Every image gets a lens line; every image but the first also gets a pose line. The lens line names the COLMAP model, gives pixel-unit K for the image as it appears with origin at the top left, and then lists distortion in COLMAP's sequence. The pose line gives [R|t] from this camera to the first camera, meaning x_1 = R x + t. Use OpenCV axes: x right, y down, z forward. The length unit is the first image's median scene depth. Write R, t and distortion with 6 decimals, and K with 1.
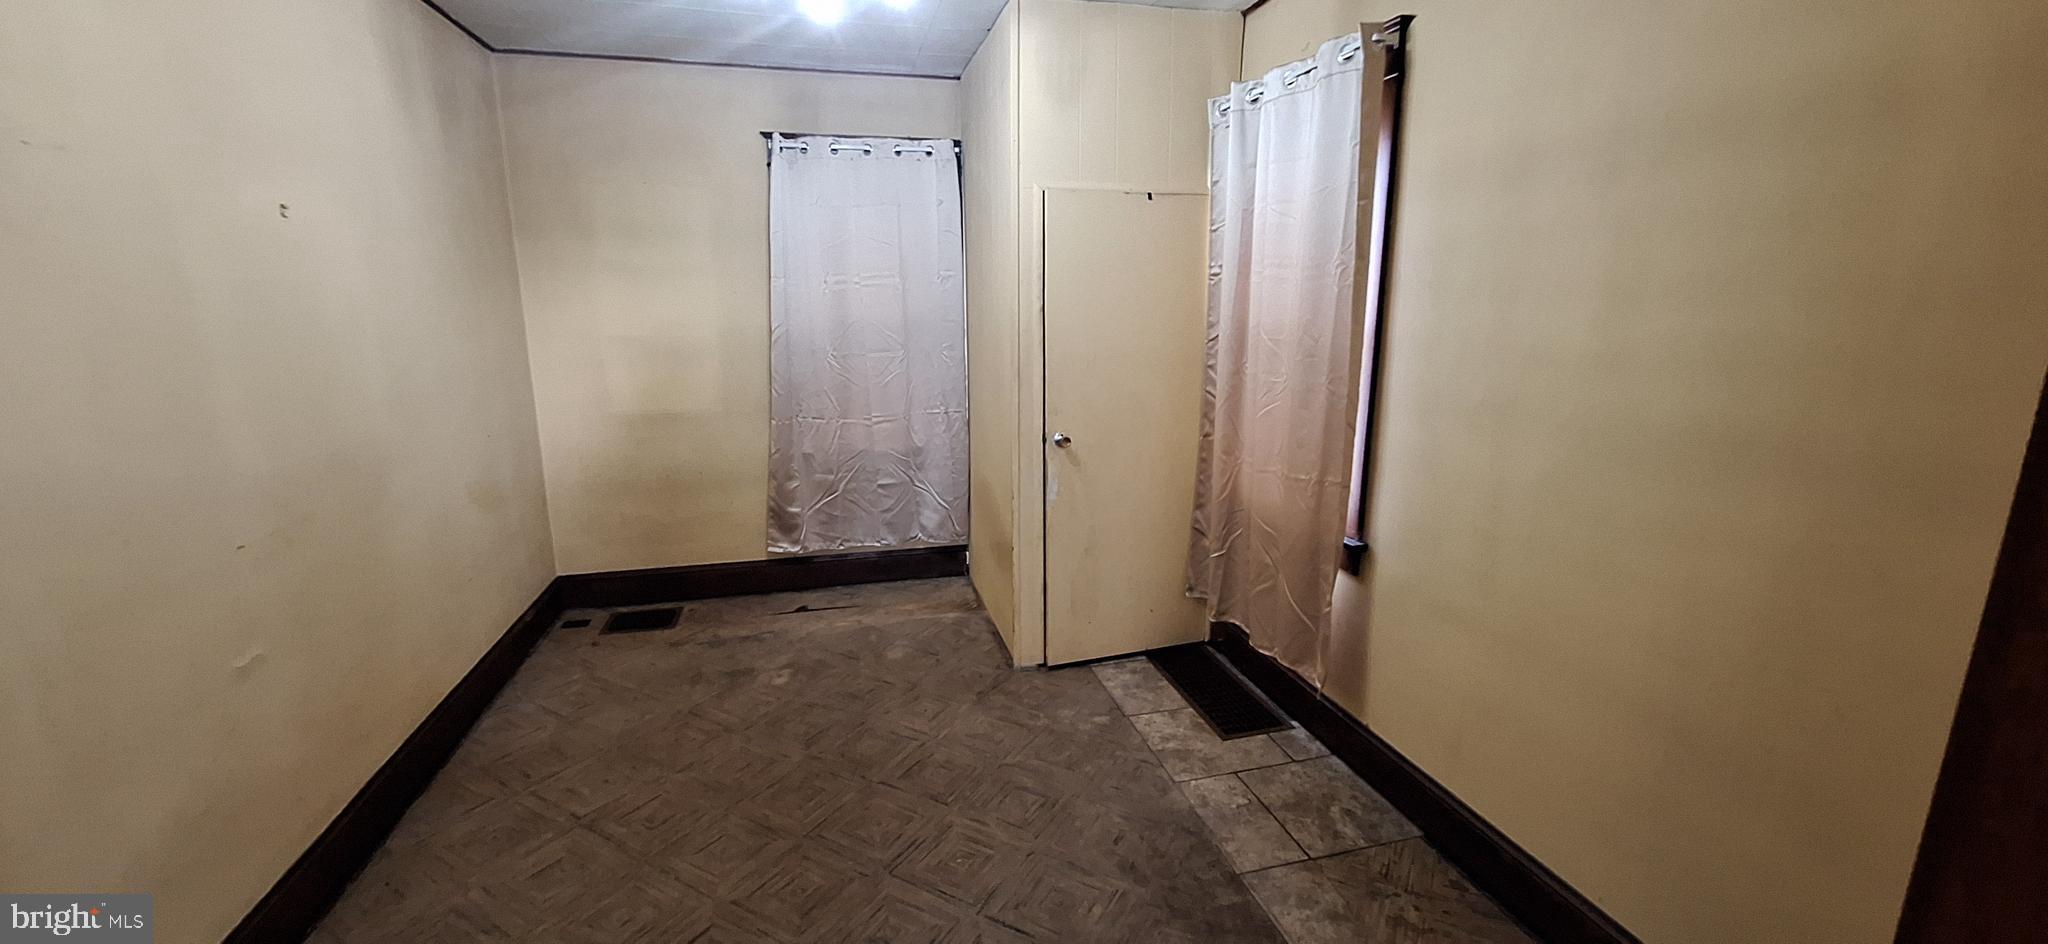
lens RADIAL K [[817.4, 0, 1022.7], [0, 817.4, 474.8], [0, 0, 1]] dist [-0.005006, 0.002550]
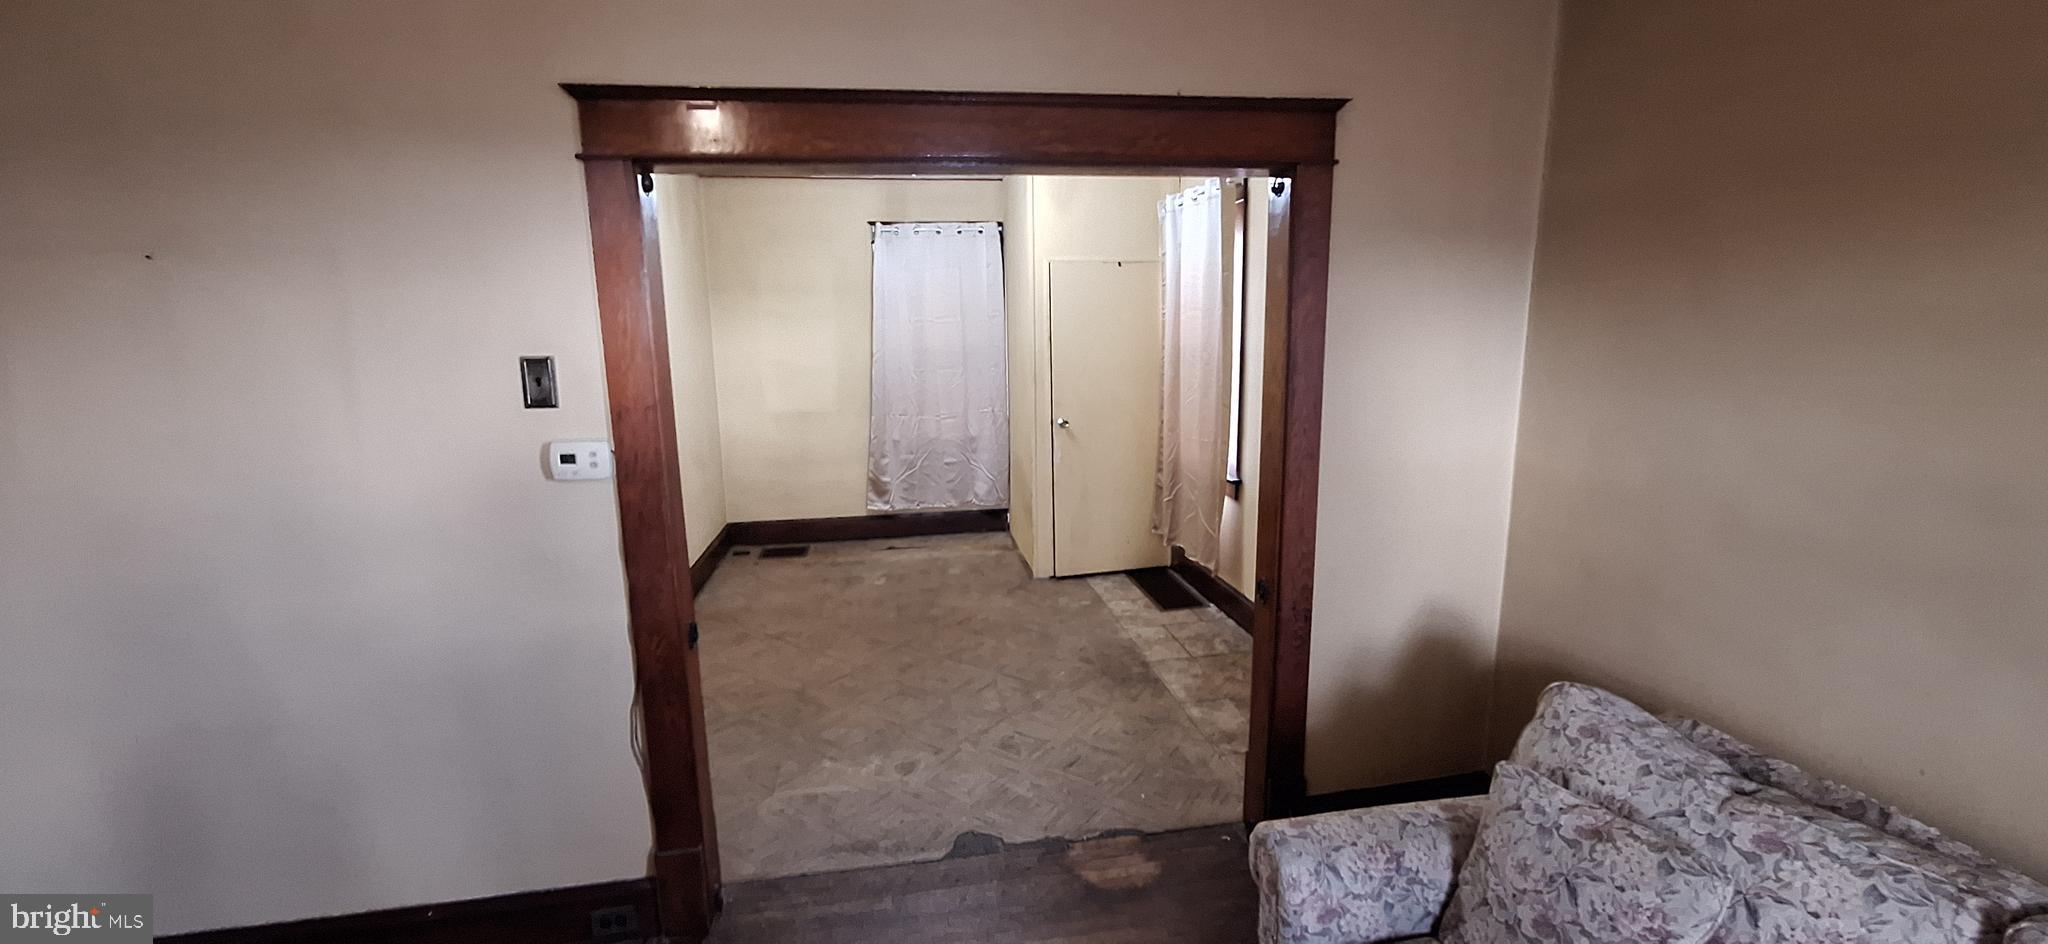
lens RADIAL K [[817.4, 0, 1020.4], [0, 817.4, 478.9], [0, 0, 1]] dist [-0.005006, 0.002550]
pose [[0.996345, 0.002871, -0.085375, 0.100142], [-0.005375, 0.999562, -0.029113, 0.107975], [0.085253, 0.029465, 0.995924, -0.529908]]
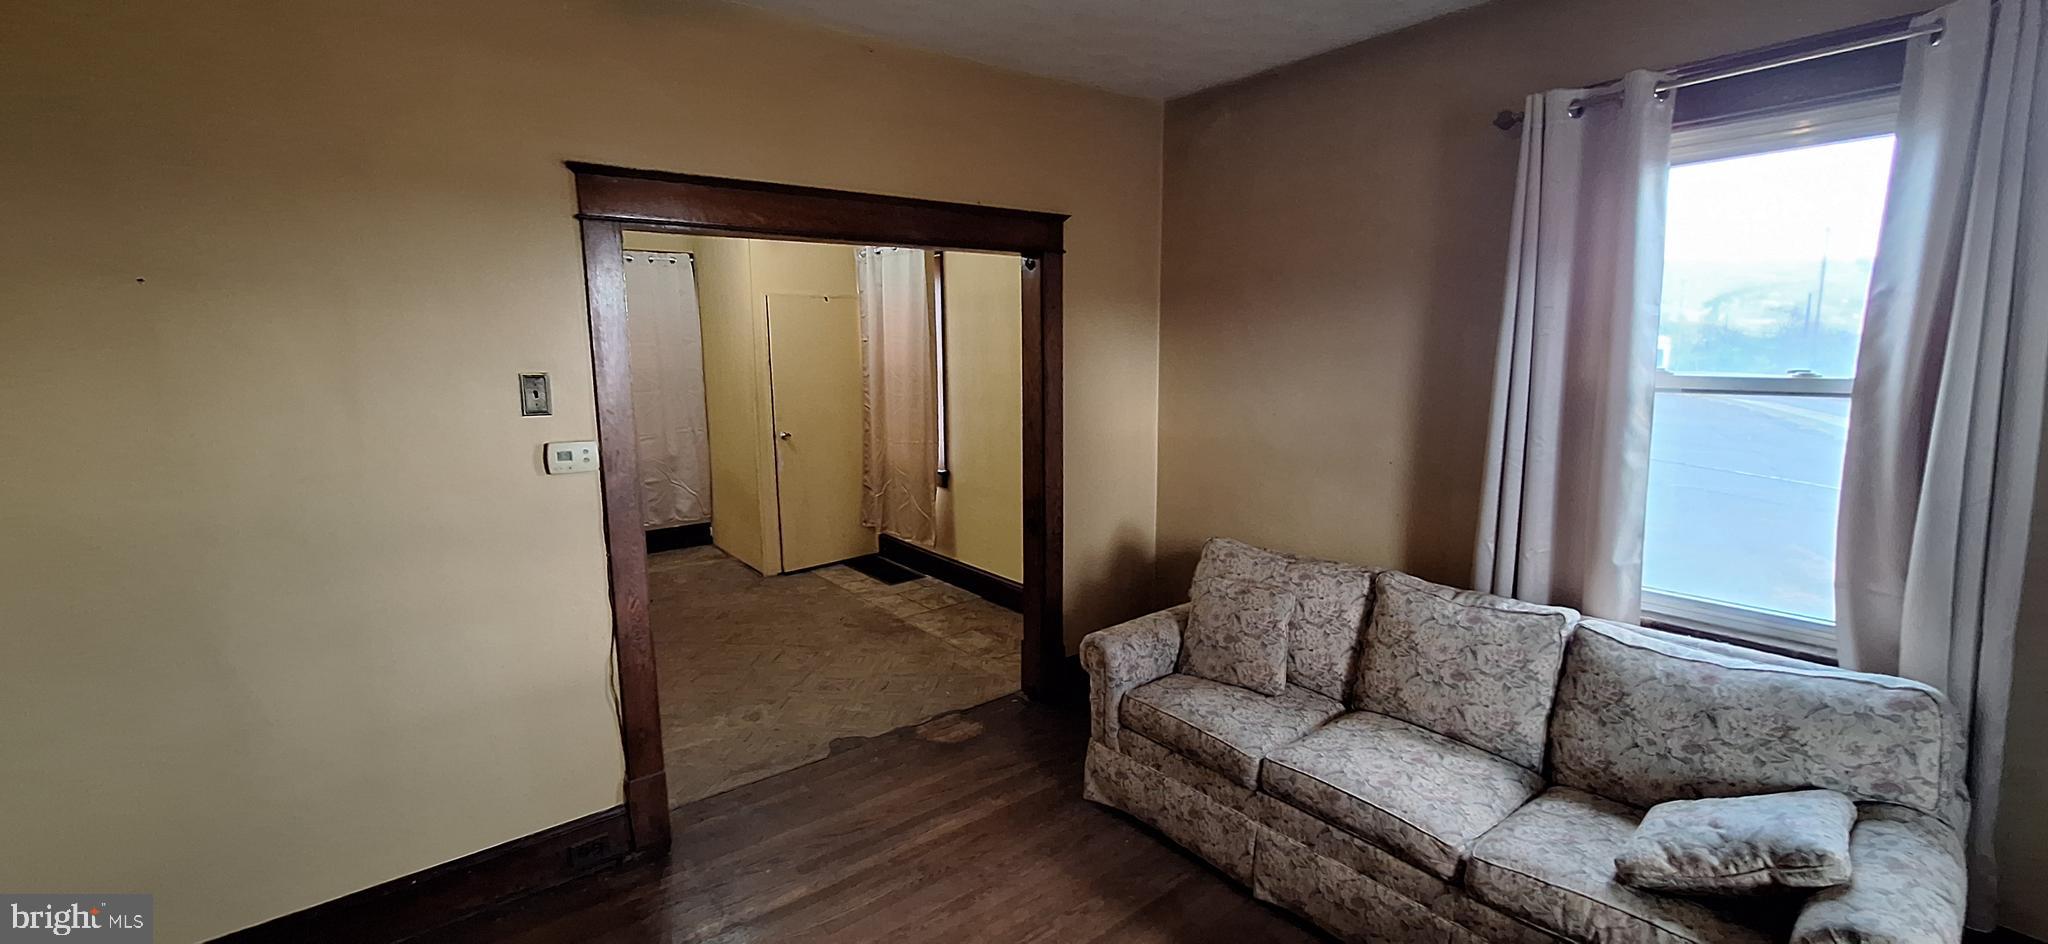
lens RADIAL K [[817.4, 0, 1031.6], [0, 817.4, 481.7], [0, 0, 1]] dist [-0.005006, 0.002550]
pose [[0.909498, -0.070485, 0.409688, -0.196705], [0.092038, 0.995205, -0.033101, 0.162931], [-0.405391, 0.067812, 0.911625, -0.799993]]
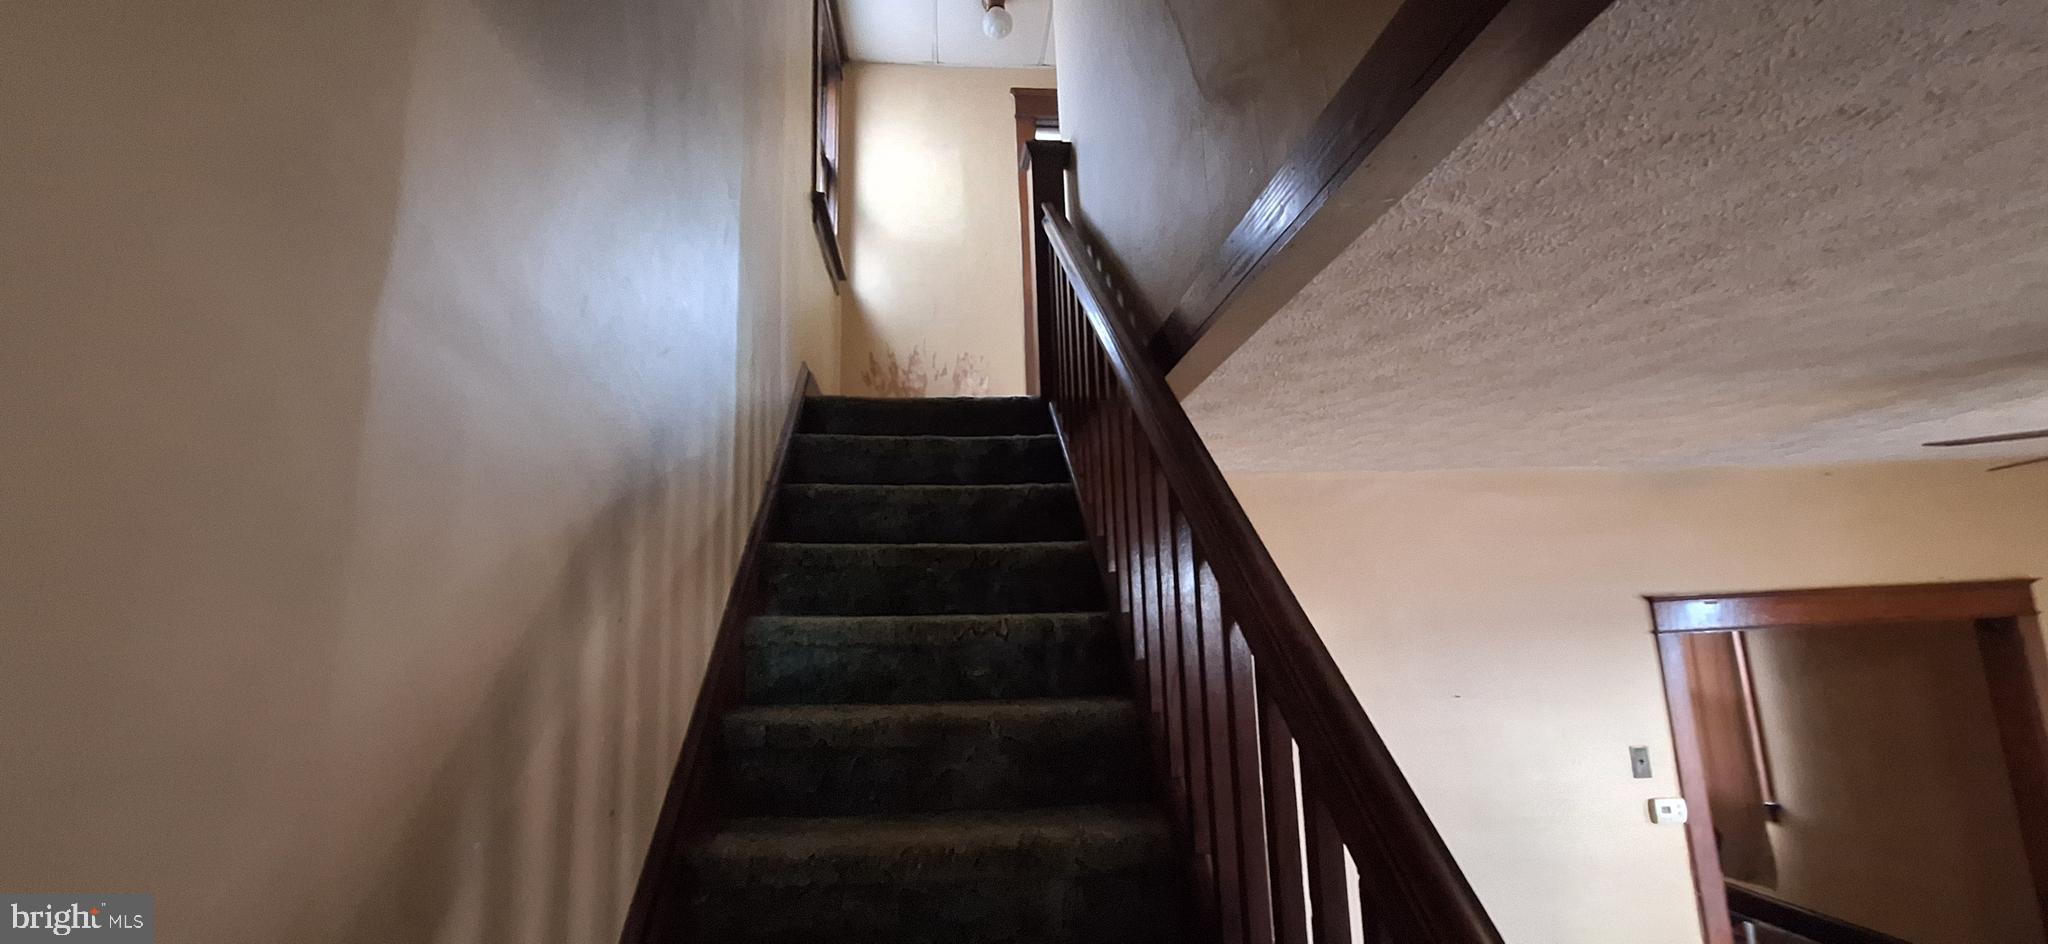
lens RADIAL K [[817.4, 0, 1019.0], [0, 817.4, 481.7], [0, 0, 1]] dist [-0.005006, 0.002550]
pose [[0.988460, -0.059725, -0.139212, -0.887117], [0.003047, 0.926648, -0.375918, 0.078811], [0.151452, 0.371156, 0.916136, -1.138197]]
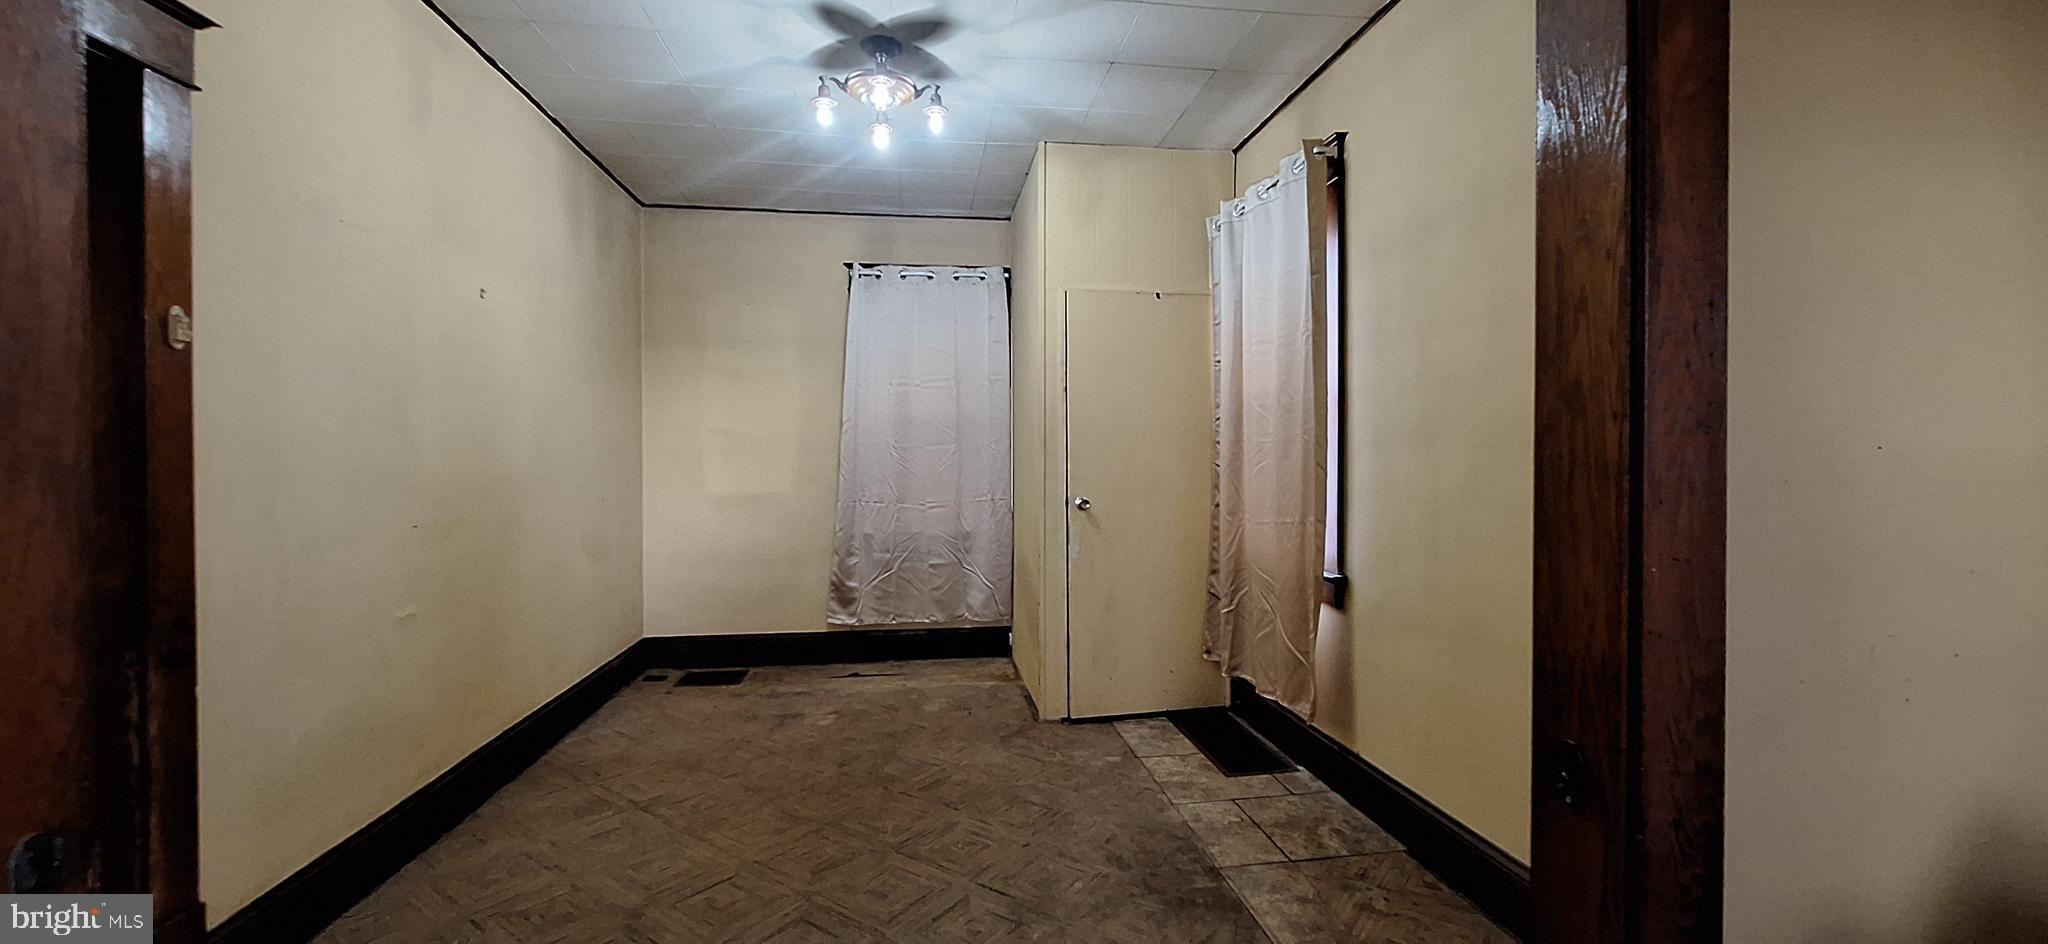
lens RADIAL K [[817.4, 0, 1022.7], [0, 817.4, 473.9], [0, 0, 1]] dist [-0.005006, 0.002550]
pose [[0.994320, 0.002848, -0.106393, 0.087032], [-0.023797, 0.980284, -0.196158, 0.142046], [0.103737, 0.197575, 0.974783, -0.111689]]
